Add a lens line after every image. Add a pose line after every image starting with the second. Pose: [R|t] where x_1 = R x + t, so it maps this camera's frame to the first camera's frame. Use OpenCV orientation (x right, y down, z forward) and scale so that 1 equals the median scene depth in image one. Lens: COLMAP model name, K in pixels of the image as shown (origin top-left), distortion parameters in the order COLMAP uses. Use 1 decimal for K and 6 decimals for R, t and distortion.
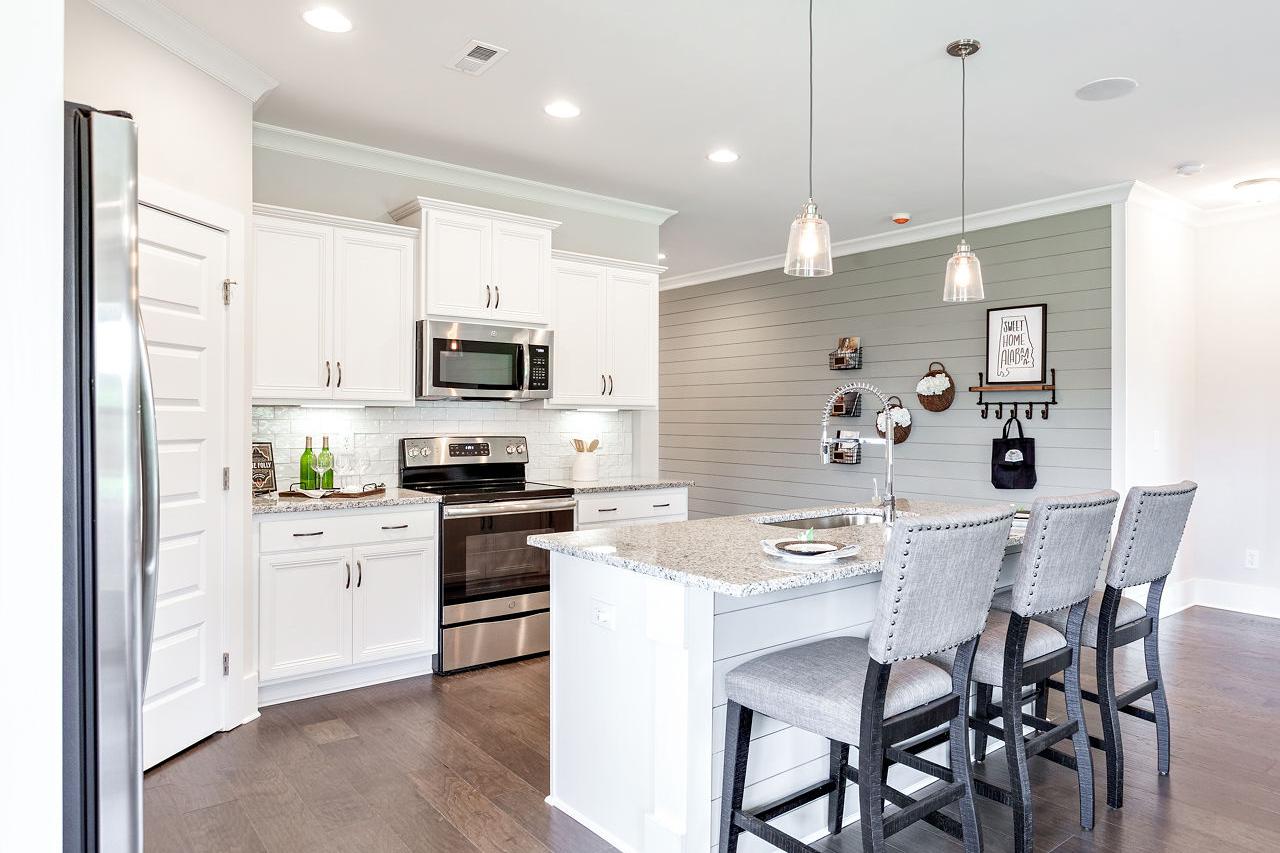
lens RADIAL K [[794.1, 0, 701.9], [0, 794.1, 429.2], [0, 0, 1]] dist [0.004219, 0.000294]
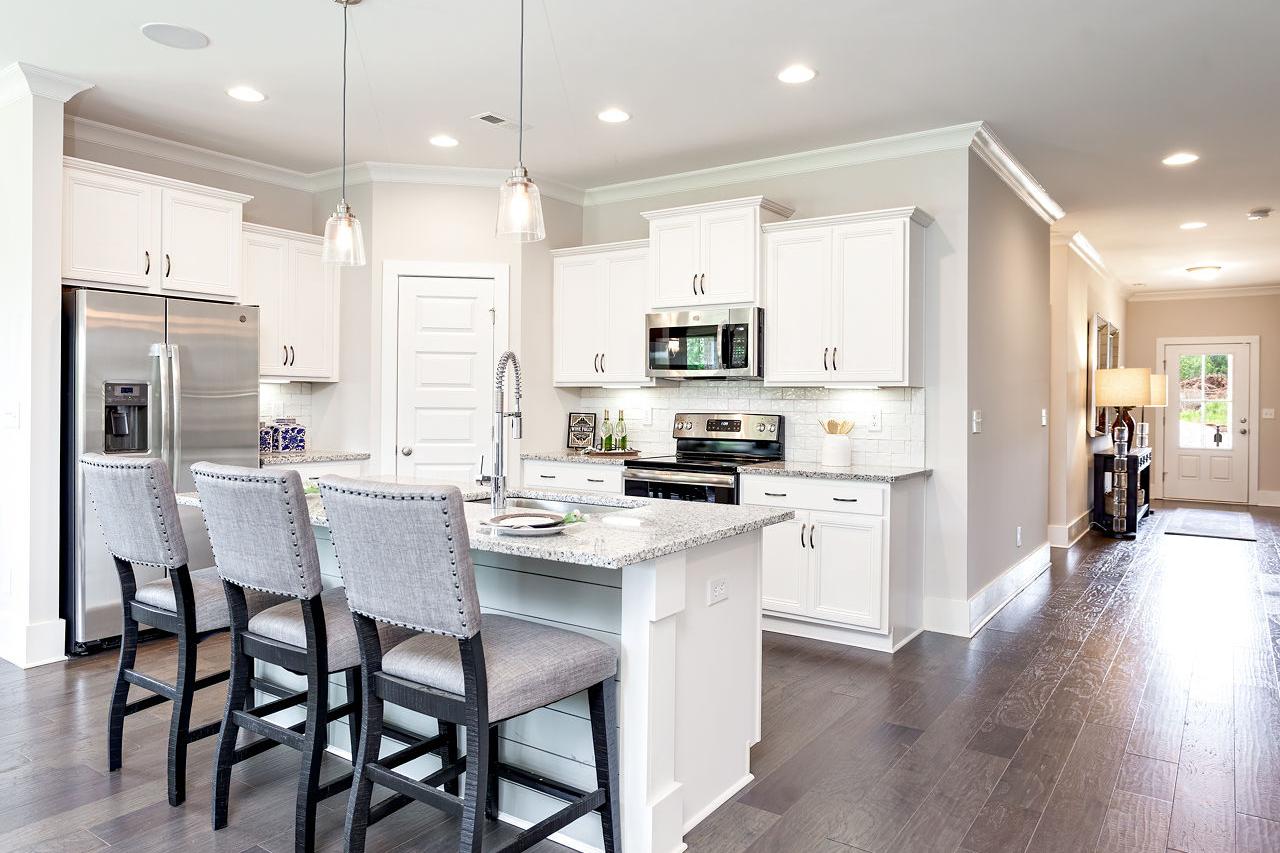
lens RADIAL K [[840.3, 0, 653.5], [0, 840.3, 402.3], [0, 0, 1]] dist [-0.007069, 0.002324]
pose [[0.274348, 0.001820, -0.961629, 0.799194], [-0.018858, 0.999816, -0.003488, -0.000056], [0.961446, 0.019091, 0.274331, 0.601210]]
